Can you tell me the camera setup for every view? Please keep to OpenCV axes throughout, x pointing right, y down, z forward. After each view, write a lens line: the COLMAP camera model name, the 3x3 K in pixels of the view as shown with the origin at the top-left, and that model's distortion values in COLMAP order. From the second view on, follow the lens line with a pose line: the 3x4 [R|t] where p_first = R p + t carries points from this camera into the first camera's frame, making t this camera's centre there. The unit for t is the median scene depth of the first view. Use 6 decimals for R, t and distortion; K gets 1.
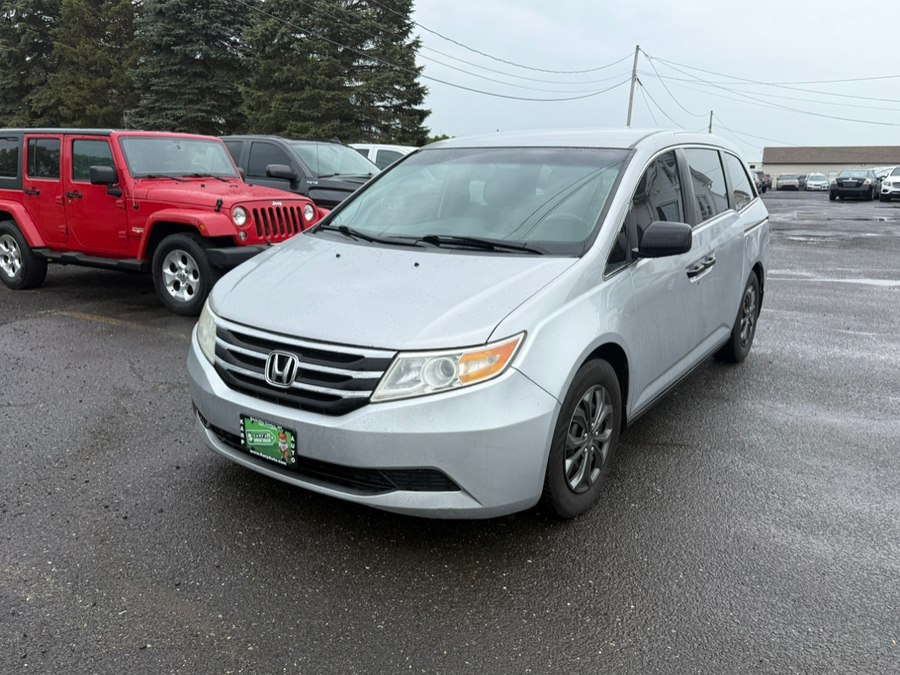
lens RADIAL K [[704.0, 0, 463.8], [0, 704.0, 338.4], [0, 0, 1]] dist [0.038128, -0.071569]
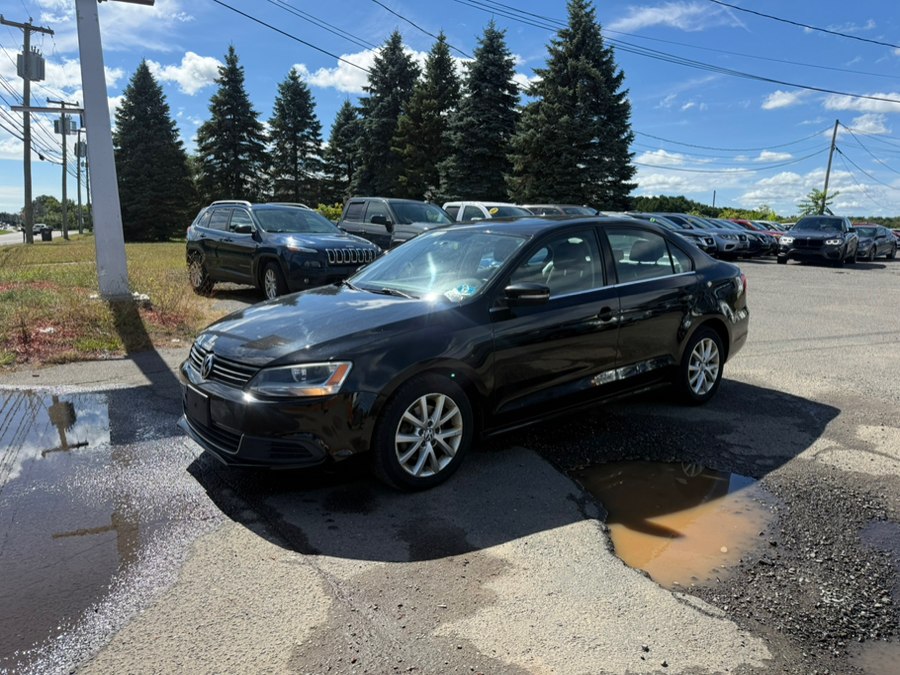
lens RADIAL K [[633.4, 0, 449.4], [0, 633.4, 345.6], [0, 0, 1]] dist [0.085779, -0.127570]
pose [[0.937707, 0.061145, -0.342005, 0.058247], [-0.078200, 0.996277, -0.036292, 0.069190], [0.338512, 0.060776, 0.938997, -0.292887]]
